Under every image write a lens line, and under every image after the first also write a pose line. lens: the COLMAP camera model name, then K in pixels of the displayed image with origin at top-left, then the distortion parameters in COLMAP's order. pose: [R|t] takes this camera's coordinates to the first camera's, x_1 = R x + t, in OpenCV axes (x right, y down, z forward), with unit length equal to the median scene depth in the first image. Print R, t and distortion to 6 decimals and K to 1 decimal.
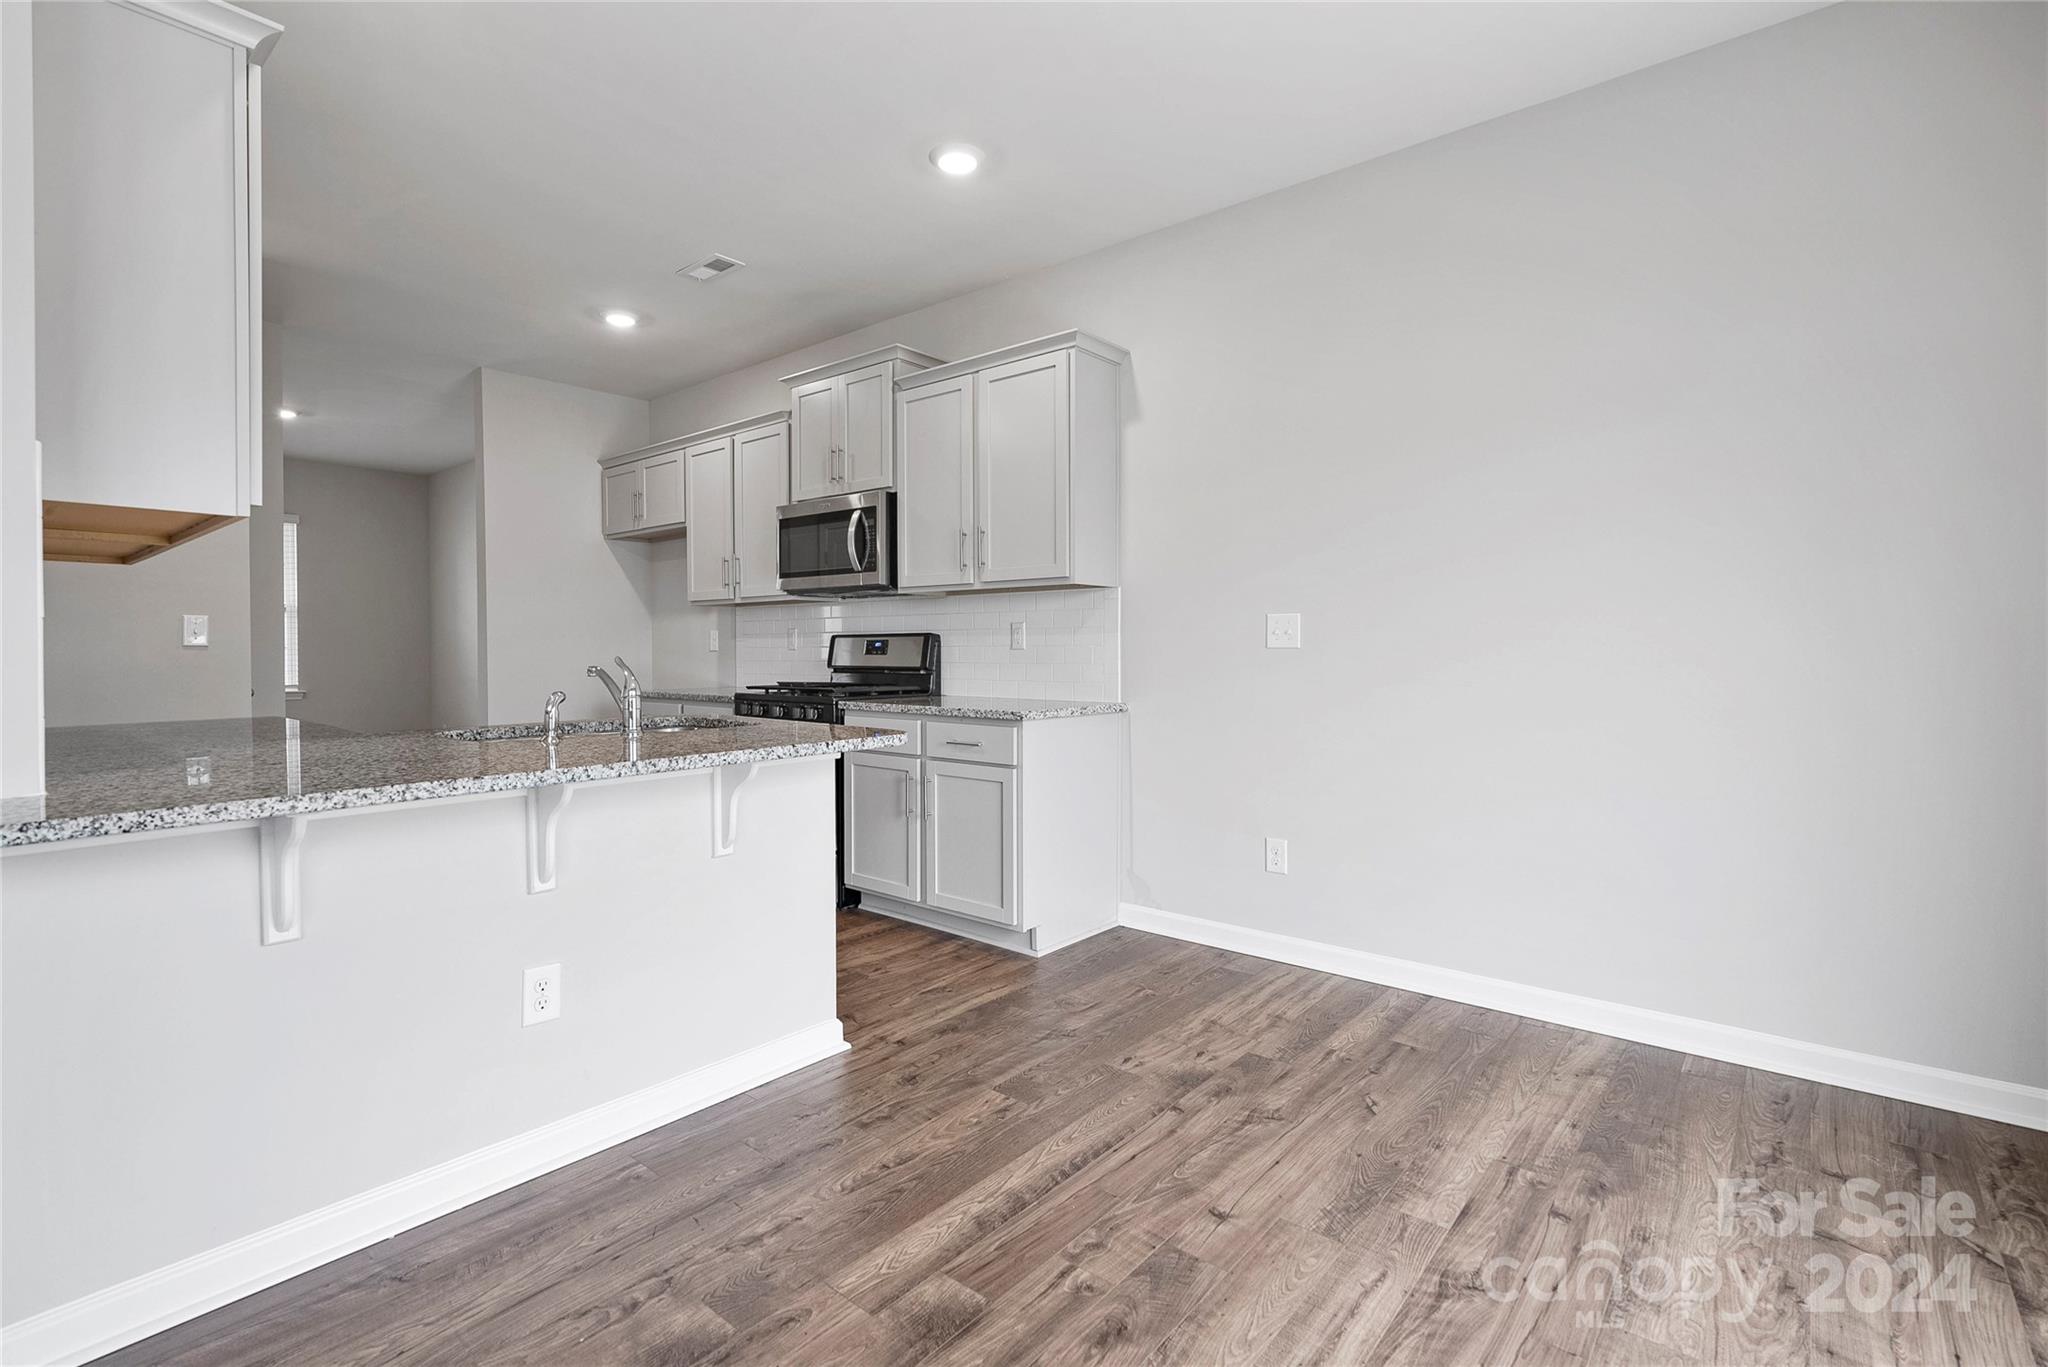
lens RADIAL K [[946.5, 0, 1014.4], [0, 946.5, 646.2], [0, 0, 1]] dist [-0.003672, 0.004868]
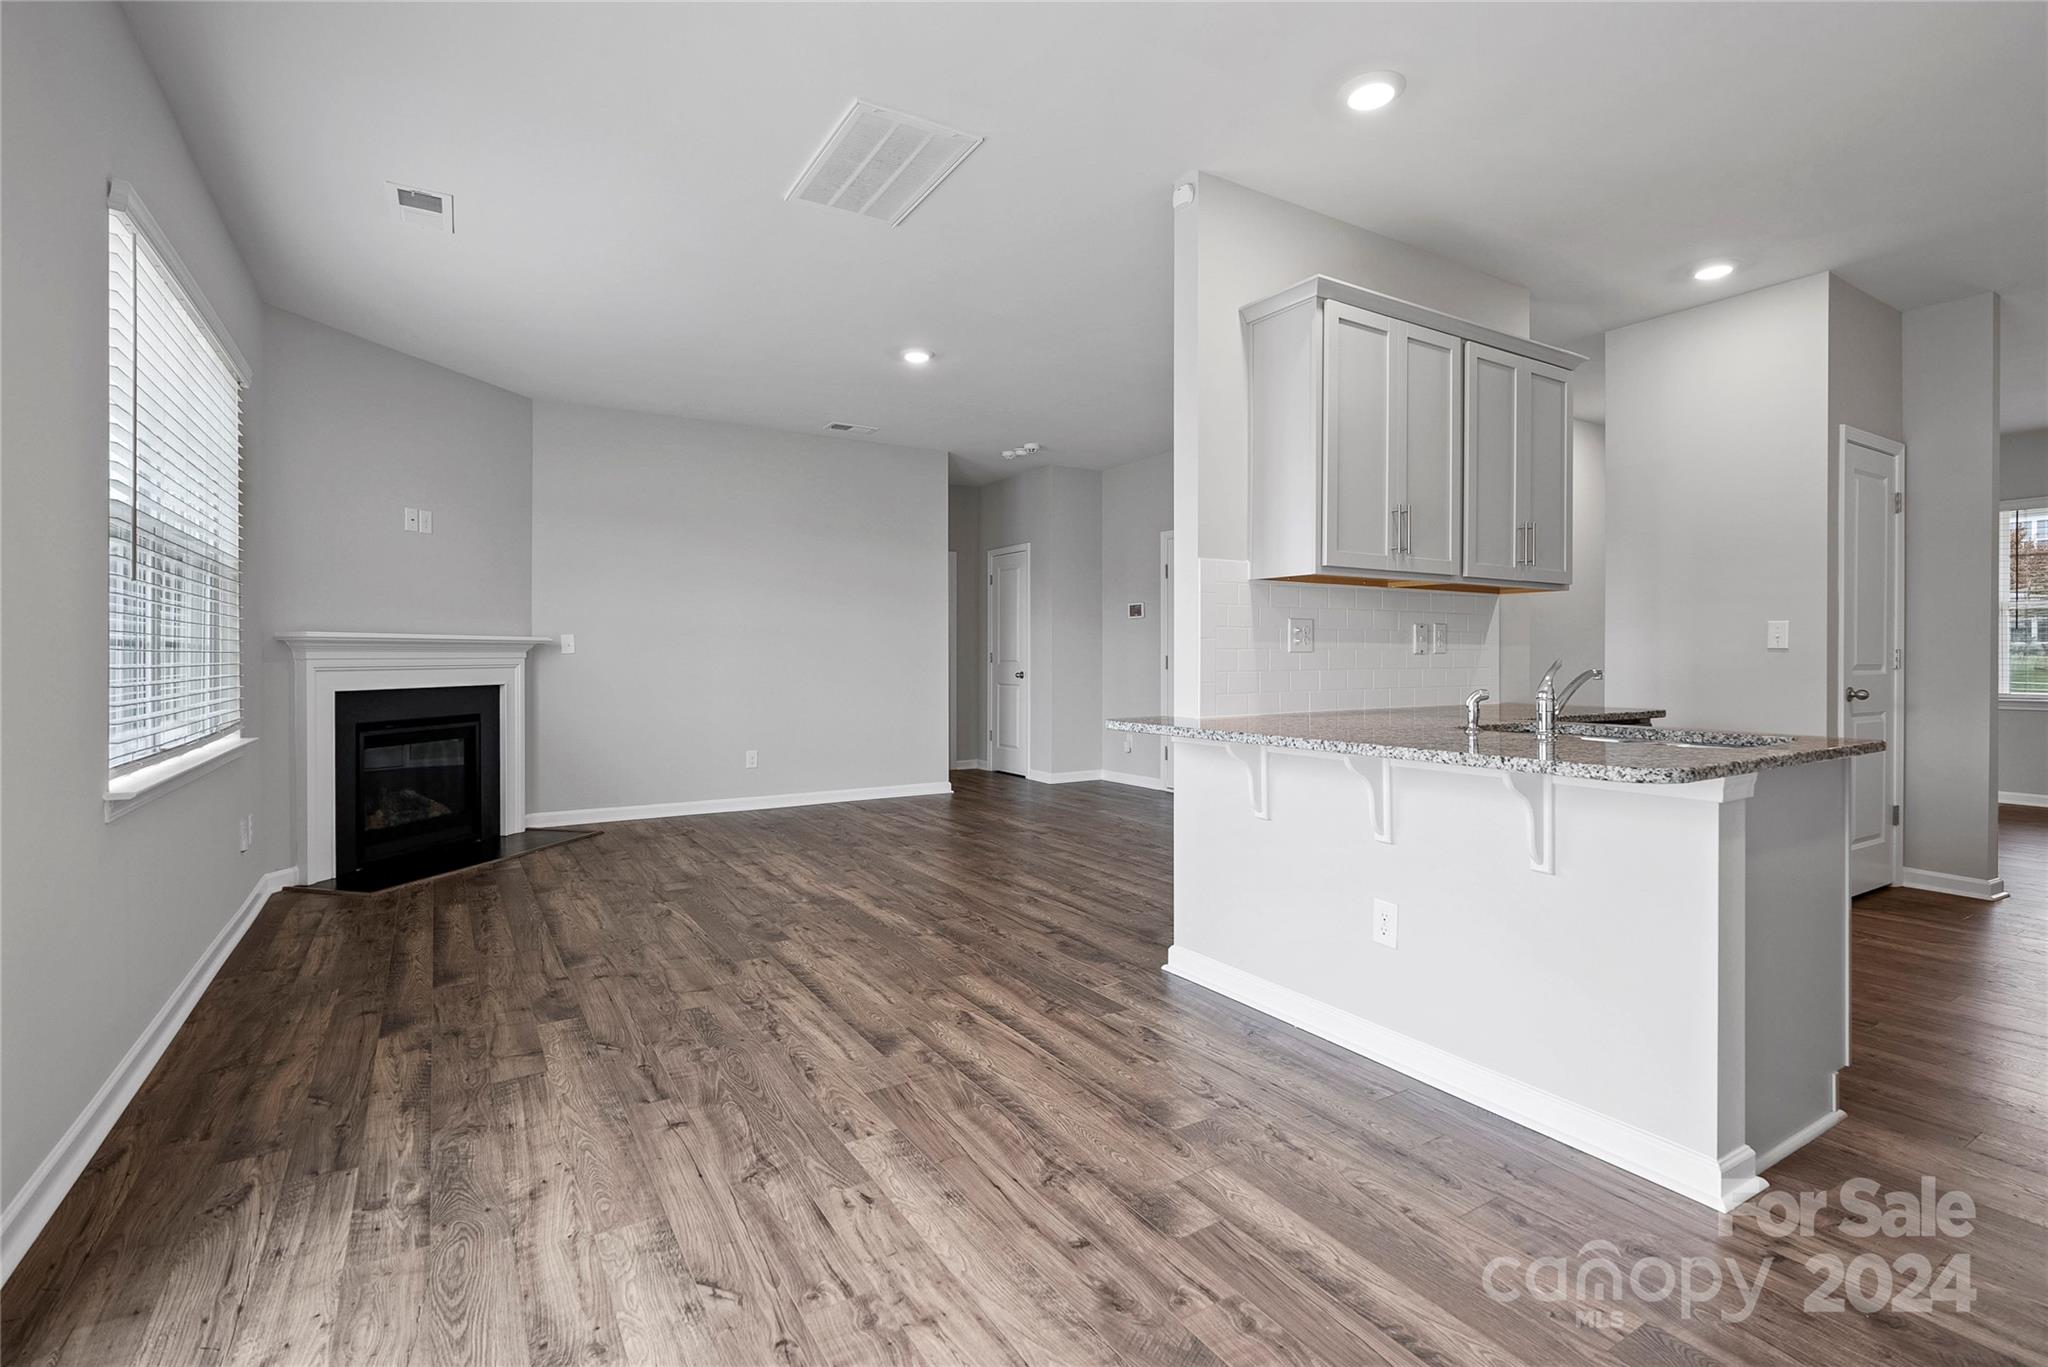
lens RADIAL K [[946.5, 0, 1015.9], [0, 946.5, 677.8], [0, 0, 1]] dist [-0.003672, 0.004868]
pose [[-0.310135, 0.025917, -0.950339, 0.938923], [0.002914, 0.999650, 0.026310, 0.004305], [0.950688, 0.005390, -0.310102, 1.019696]]
